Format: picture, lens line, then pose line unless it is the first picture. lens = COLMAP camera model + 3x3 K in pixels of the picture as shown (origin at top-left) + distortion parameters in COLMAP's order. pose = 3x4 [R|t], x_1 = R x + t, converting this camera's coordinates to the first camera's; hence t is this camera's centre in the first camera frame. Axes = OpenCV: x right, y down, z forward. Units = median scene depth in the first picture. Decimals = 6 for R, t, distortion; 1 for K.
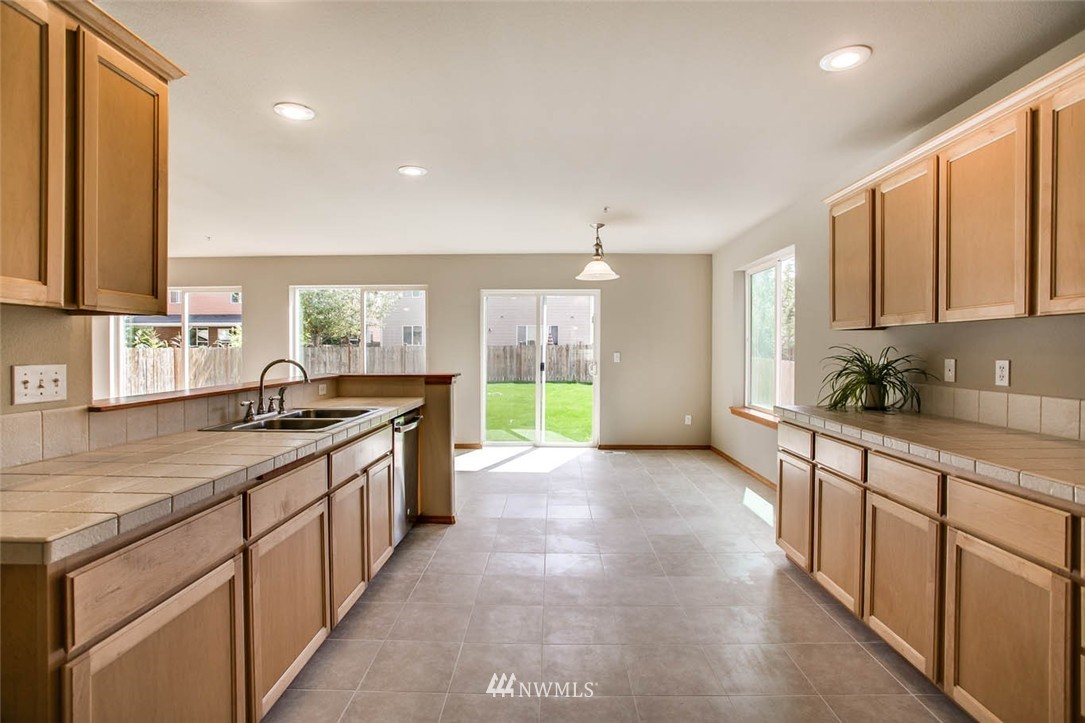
lens RADIAL K [[526.3, 0, 543.6], [0, 526.3, 357.2], [0, 0, 1]] dist [-0.071716, 0.031718]
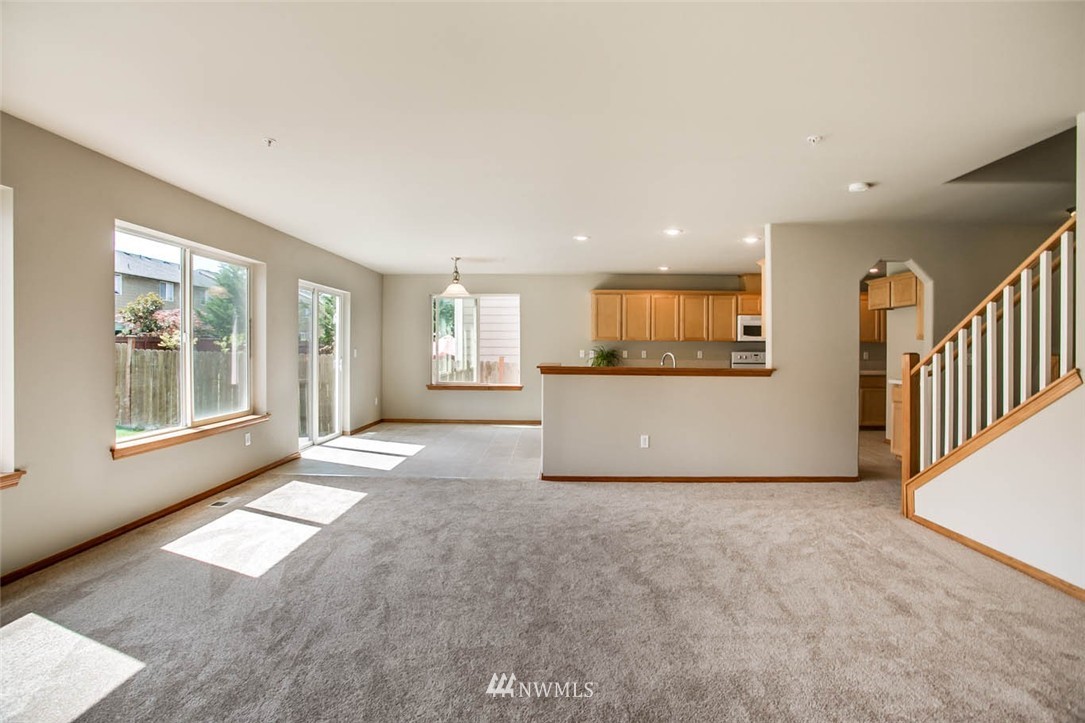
lens RADIAL K [[526.3, 0, 543.6], [0, 526.3, 357.2], [0, 0, 1]] dist [-0.071716, 0.031718]
pose [[-0.003790, -0.022210, 0.999746, -2.238058], [0.007688, 0.999723, 0.022239, -0.029467], [-0.999963, 0.007770, -0.003618, 1.331330]]
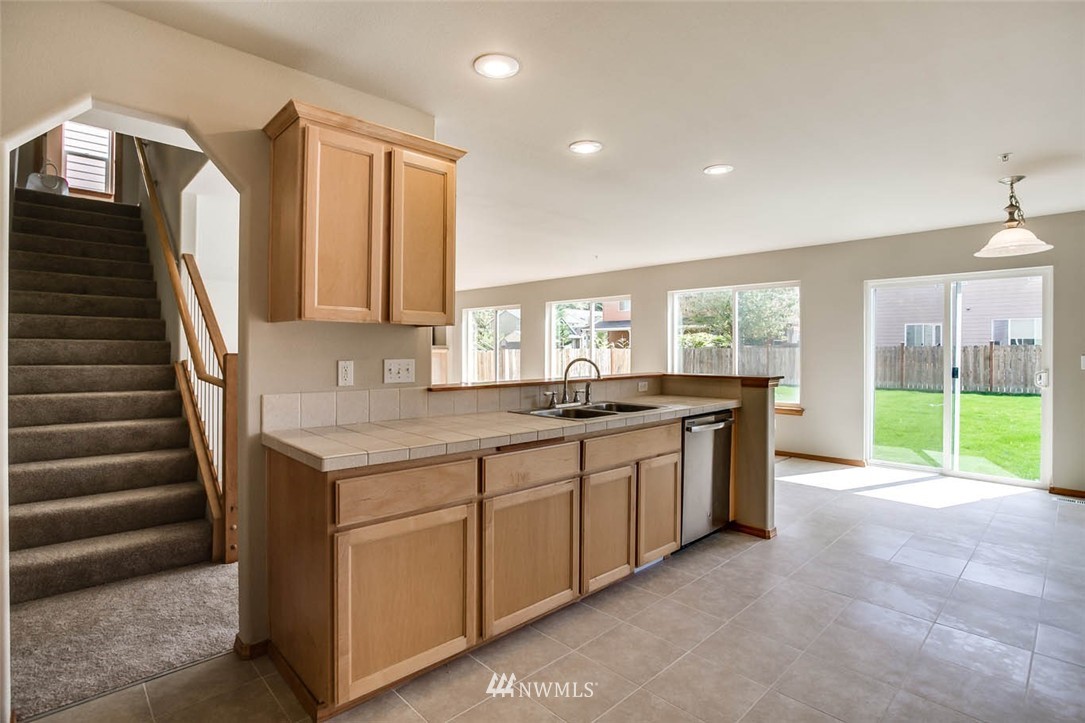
lens RADIAL K [[529.3, 0, 546.5], [0, 529.3, 350.5], [0, 0, 1]] dist [-0.027014, 0.000843]
pose [[0.708746, 0.002112, -0.705460, 0.260456], [-0.012257, 0.999881, -0.009321, -0.001540], [0.705357, 0.015253, 0.708688, 0.076070]]
